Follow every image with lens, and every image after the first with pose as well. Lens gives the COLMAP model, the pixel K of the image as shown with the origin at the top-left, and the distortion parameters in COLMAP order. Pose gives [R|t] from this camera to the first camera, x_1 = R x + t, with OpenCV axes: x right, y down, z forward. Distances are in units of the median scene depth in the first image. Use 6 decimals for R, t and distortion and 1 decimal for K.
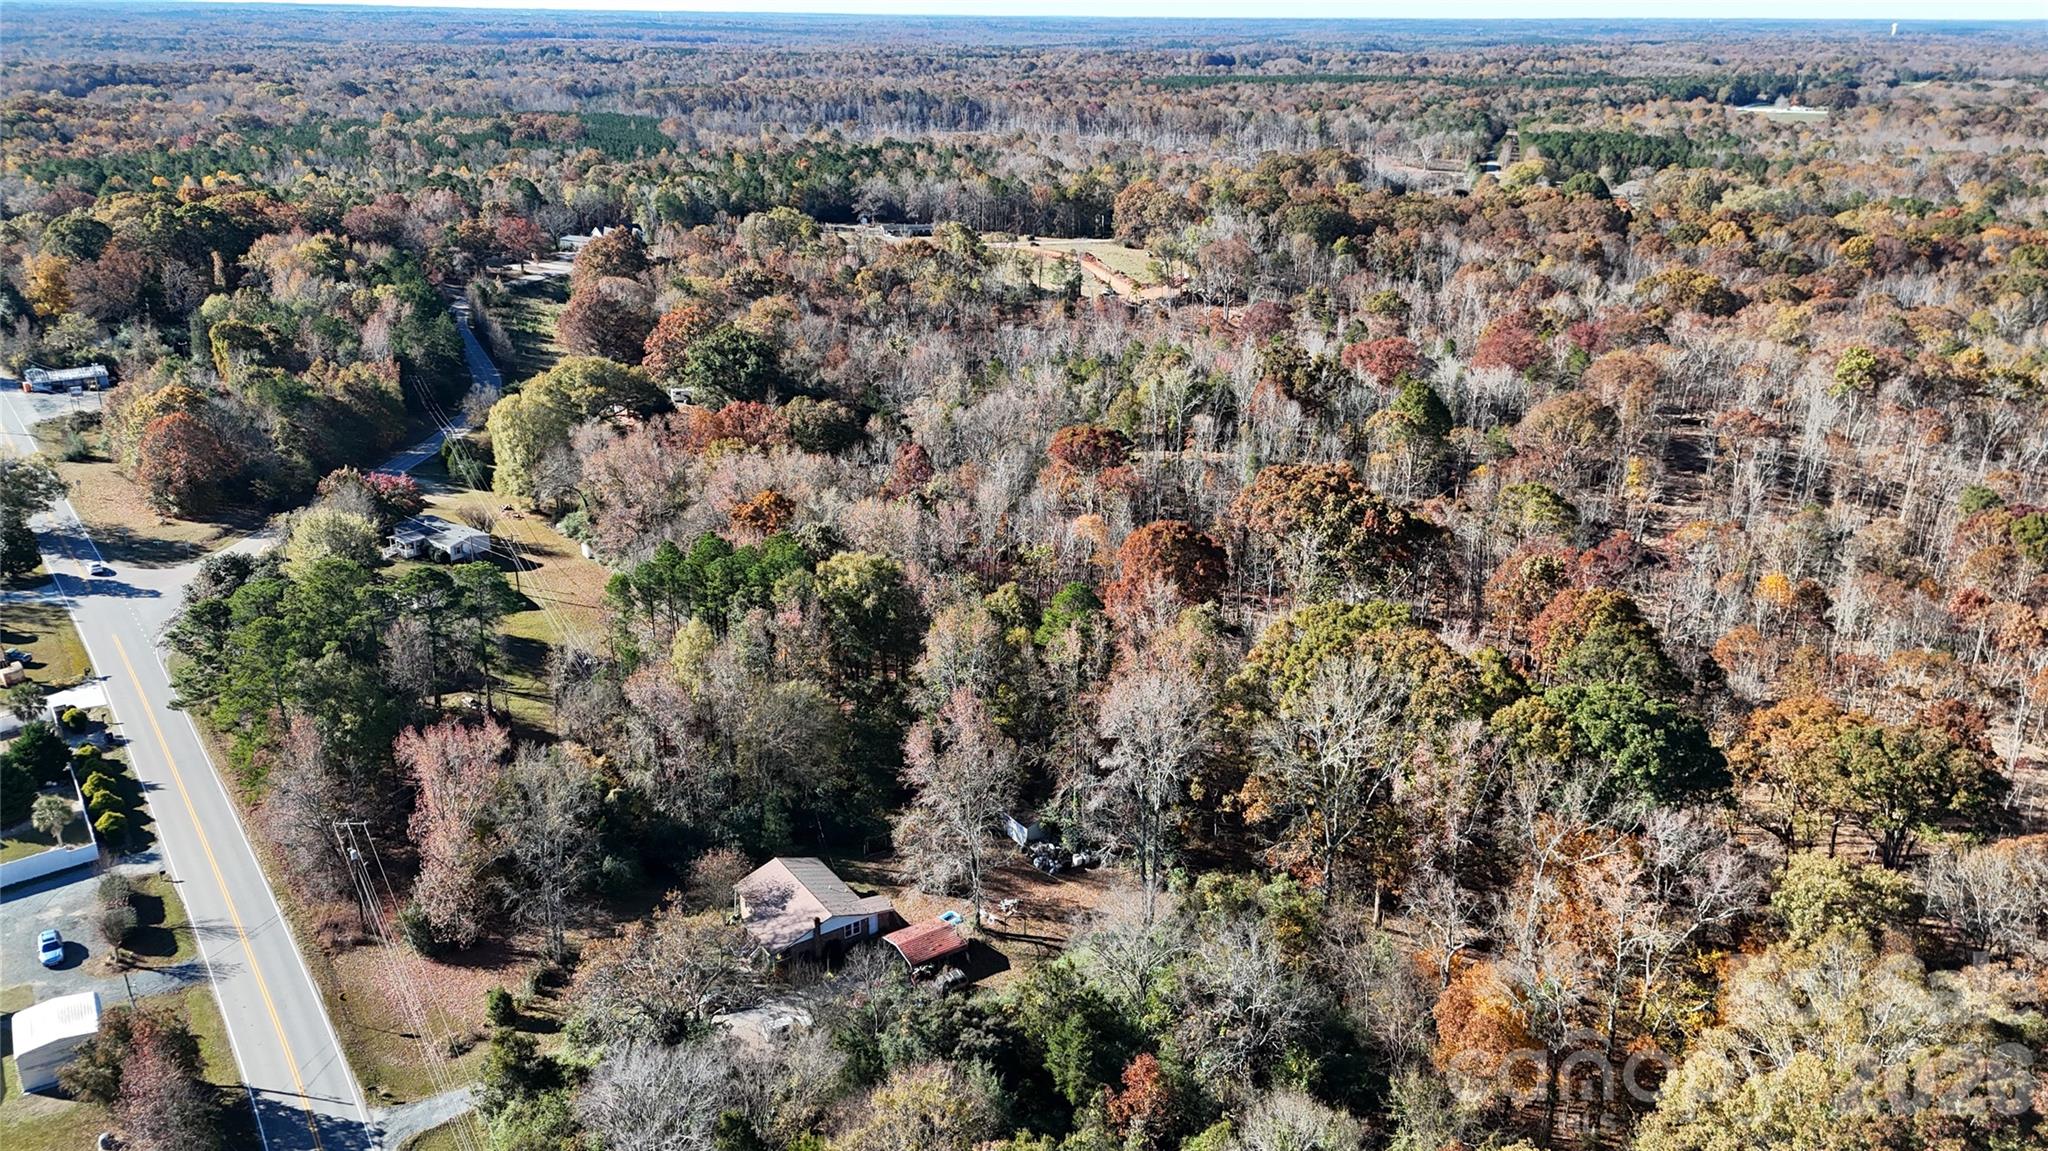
lens RADIAL K [[1515.5, 0, 1043.8], [0, 1515.5, 576.7], [0, 0, 1]] dist [0.087683, -0.061624]
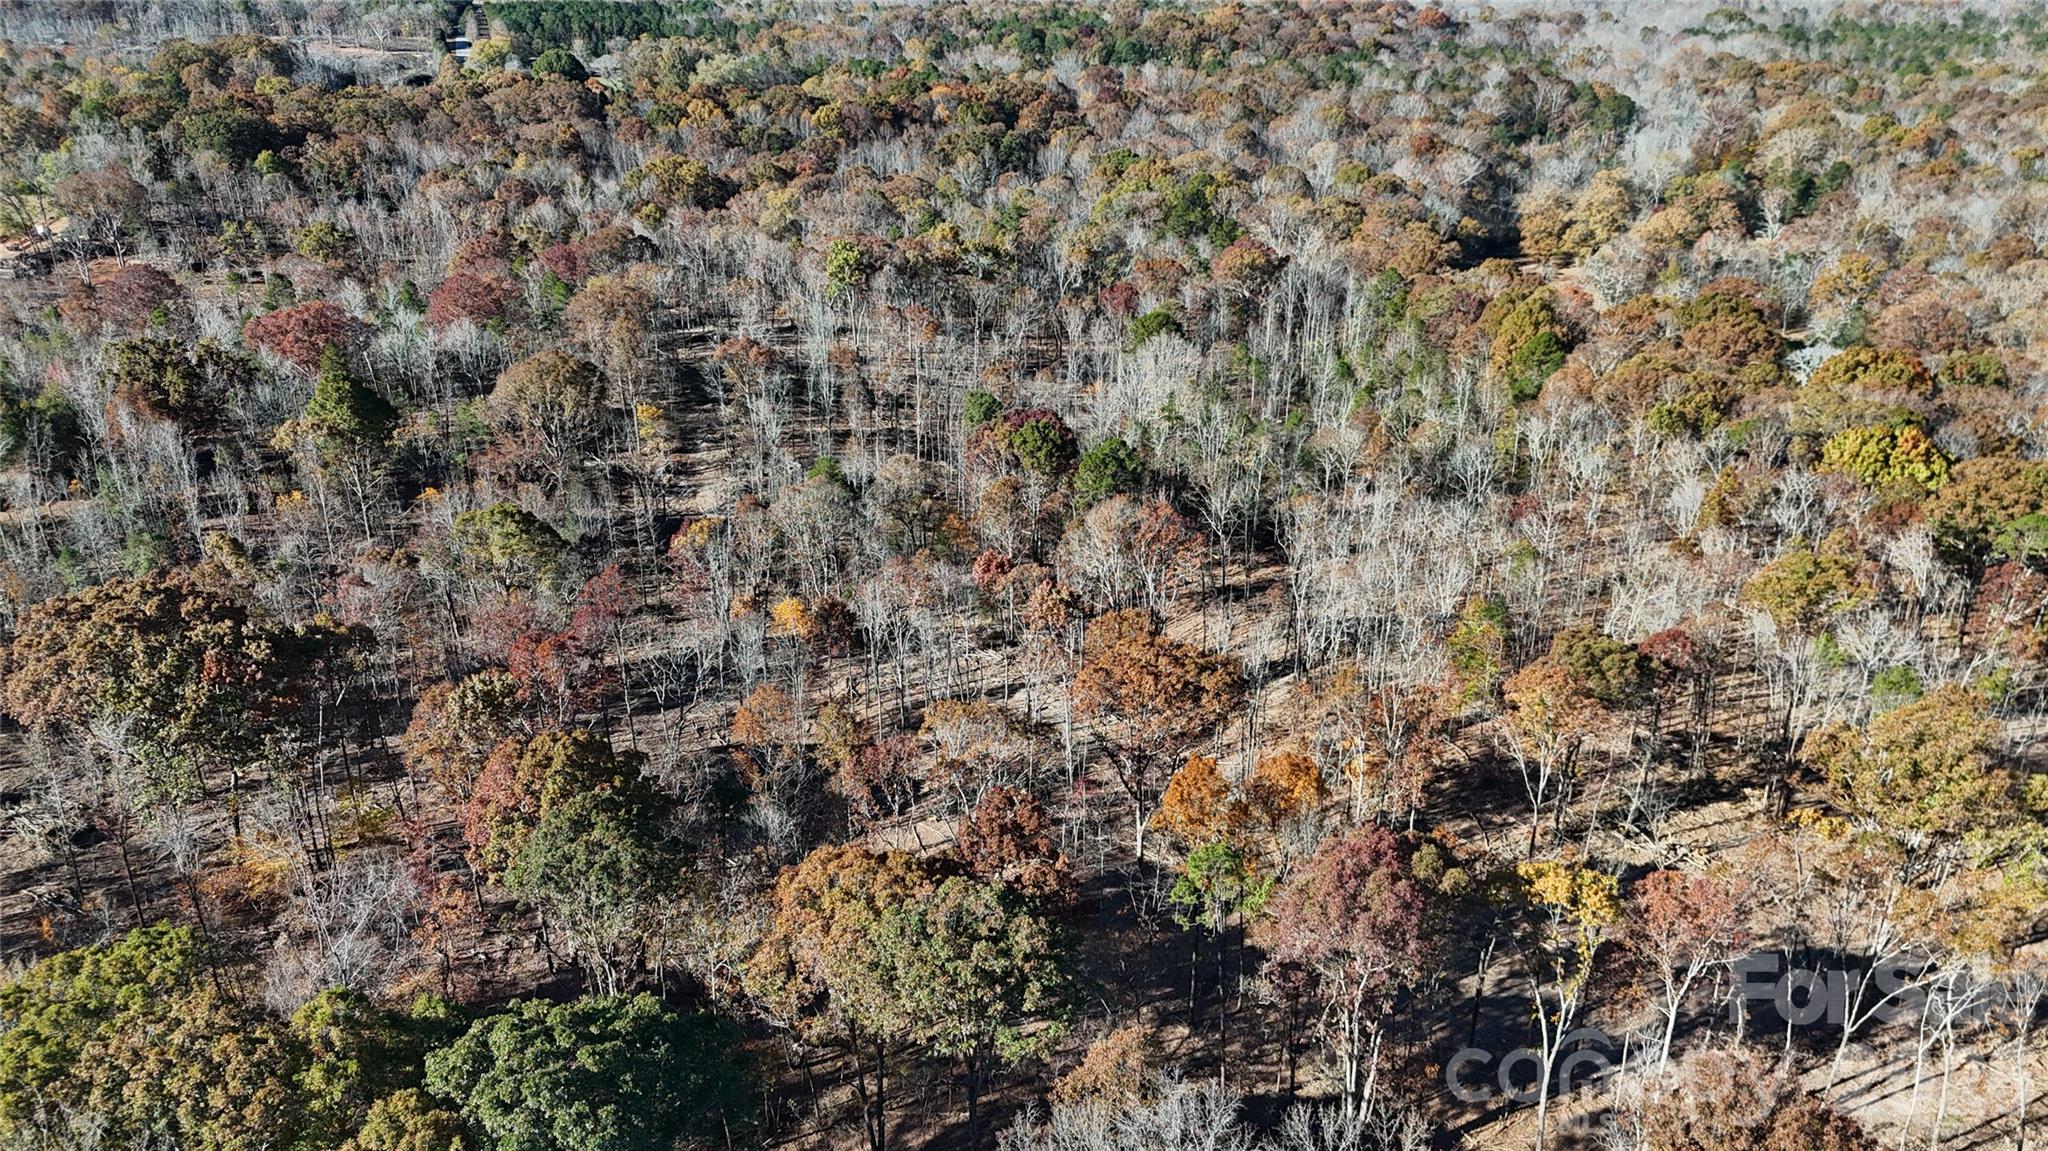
lens RADIAL K [[1533.7, 0, 1037.2], [0, 1533.7, 577.9], [0, 0, 1]] dist [0.062615, -0.028680]
pose [[0.825432, -0.247434, 0.507384, 0.061044], [0.207897, 0.968890, 0.134281, -0.031069], [-0.524825, -0.005356, 0.851194, 0.086023]]
